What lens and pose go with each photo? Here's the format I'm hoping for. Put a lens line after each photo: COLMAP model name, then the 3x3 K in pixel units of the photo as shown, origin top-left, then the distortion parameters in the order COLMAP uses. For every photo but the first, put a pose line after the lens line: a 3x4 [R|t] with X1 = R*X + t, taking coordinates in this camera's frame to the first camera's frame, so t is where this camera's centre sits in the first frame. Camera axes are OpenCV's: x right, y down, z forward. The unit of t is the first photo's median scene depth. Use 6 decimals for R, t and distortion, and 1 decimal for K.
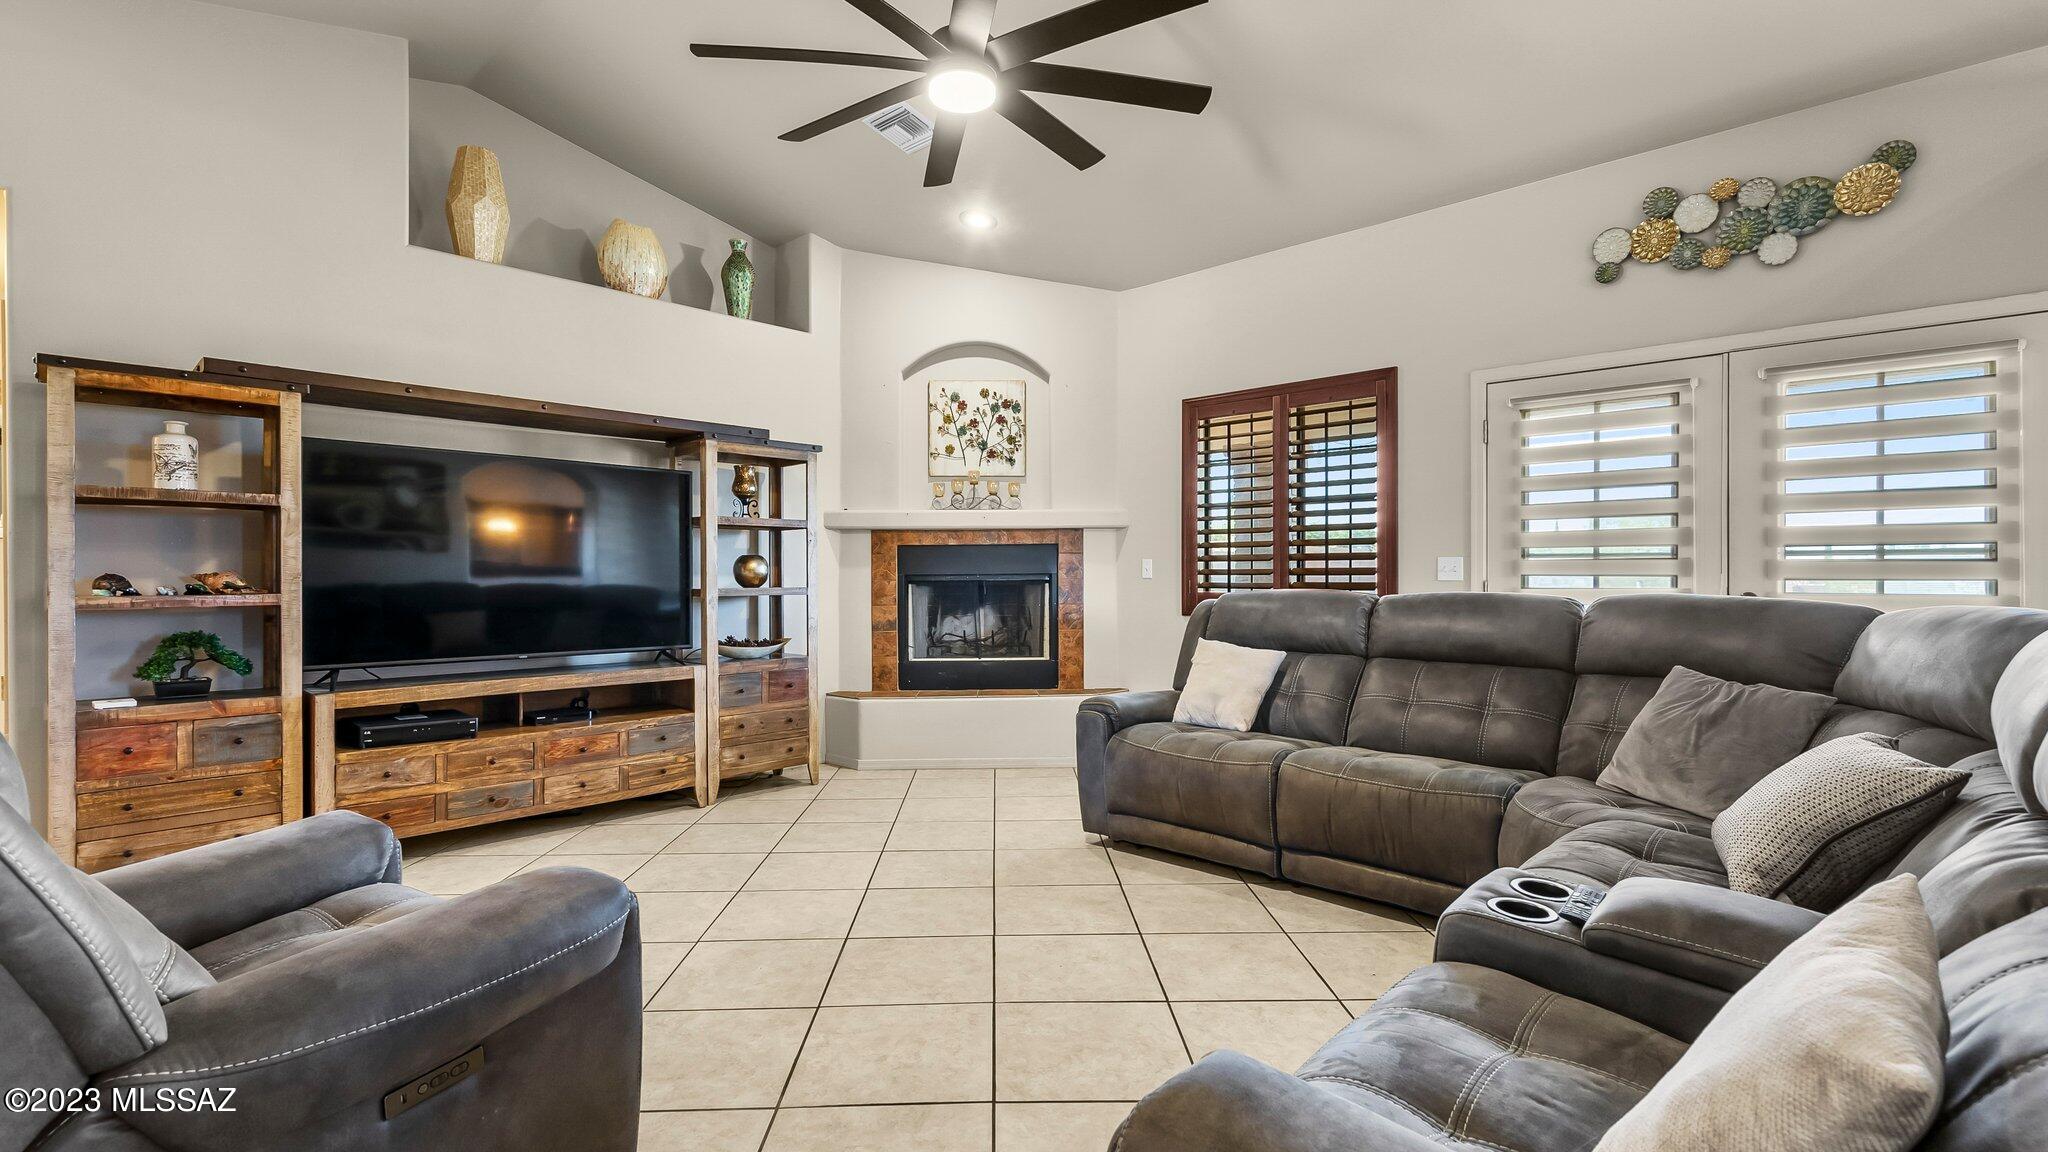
lens RADIAL K [[937.2, 0, 1033.1], [0, 937.2, 584.6], [0, 0, 1]] dist [-0.002155, 0.002849]
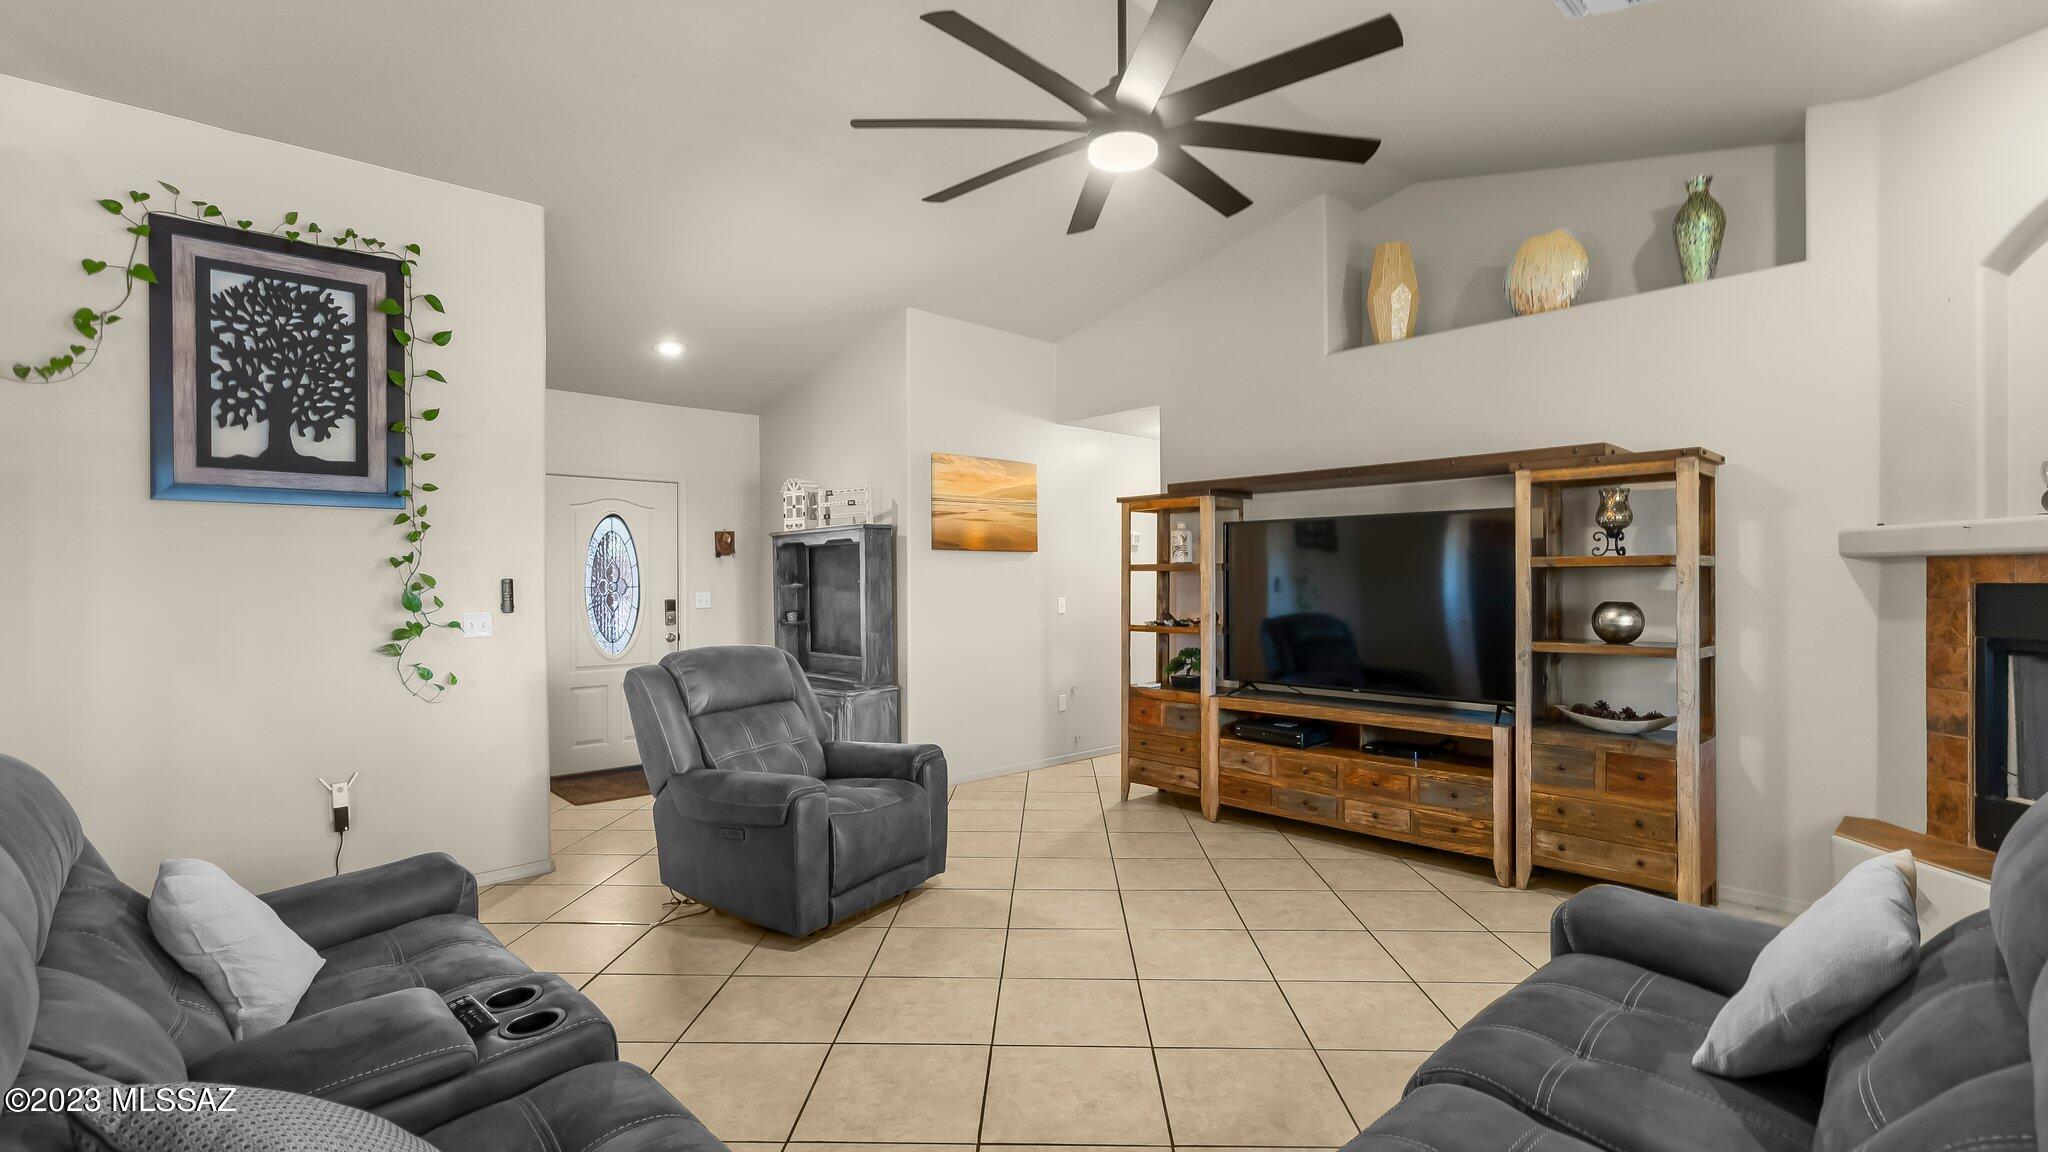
lens RADIAL K [[937.2, 0, 1006.8], [0, 937.2, 576.9], [0, 0, 1]] dist [-0.002155, 0.002849]
pose [[-0.076949, 0.000745, -0.997035, 0.573910], [-0.005875, 0.999982, 0.001201, -0.055163], [0.997018, 0.005950, -0.076943, 0.602699]]
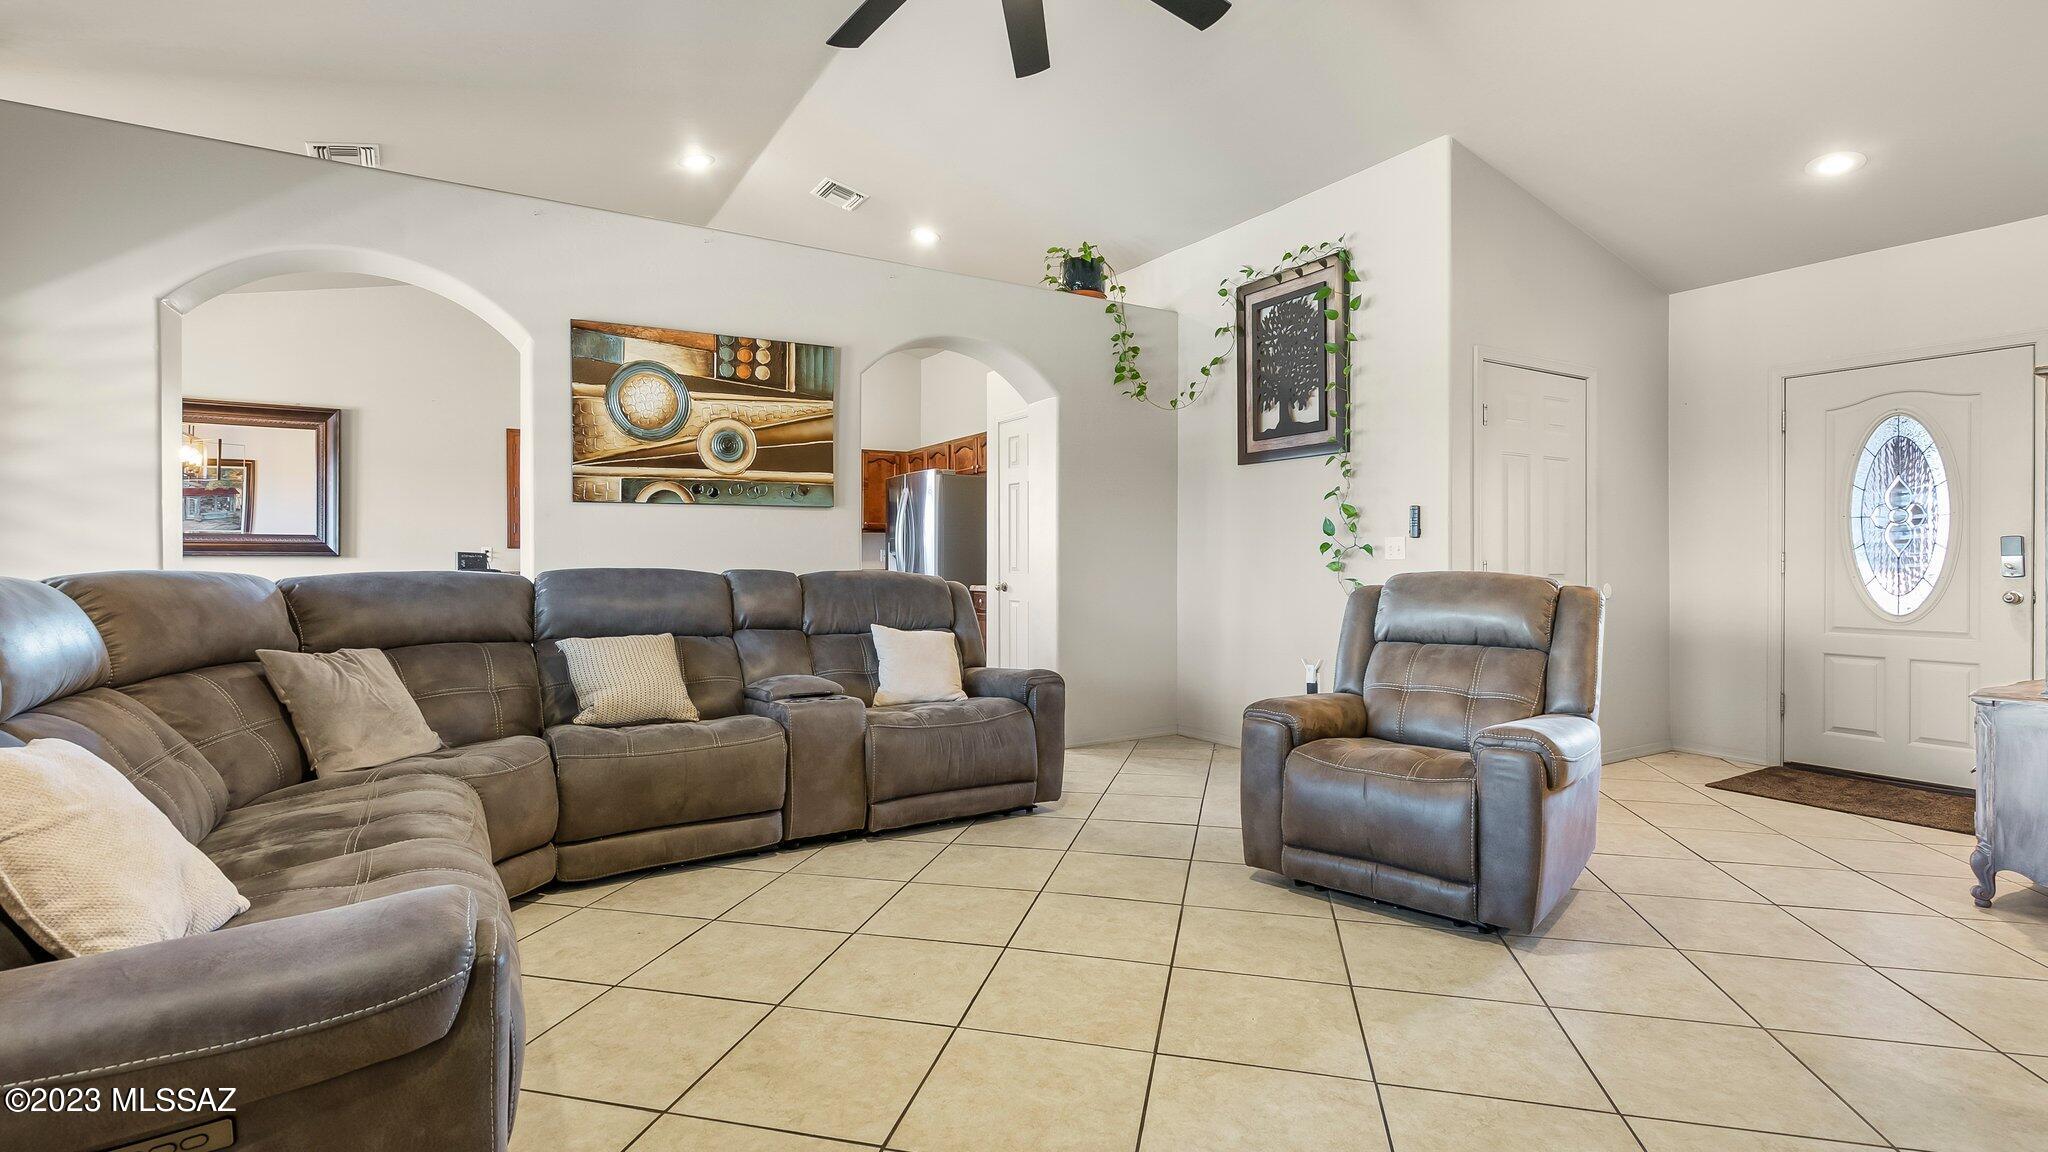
lens RADIAL K [[937.2, 0, 1034.5], [0, 937.2, 567.3], [0, 0, 1]] dist [-0.002155, 0.002849]
pose [[-0.966158, -0.001498, 0.257947, -0.189996], [0.003304, 0.999829, 0.018181, -0.003169], [-0.257930, 0.018418, -0.965988, 1.104869]]
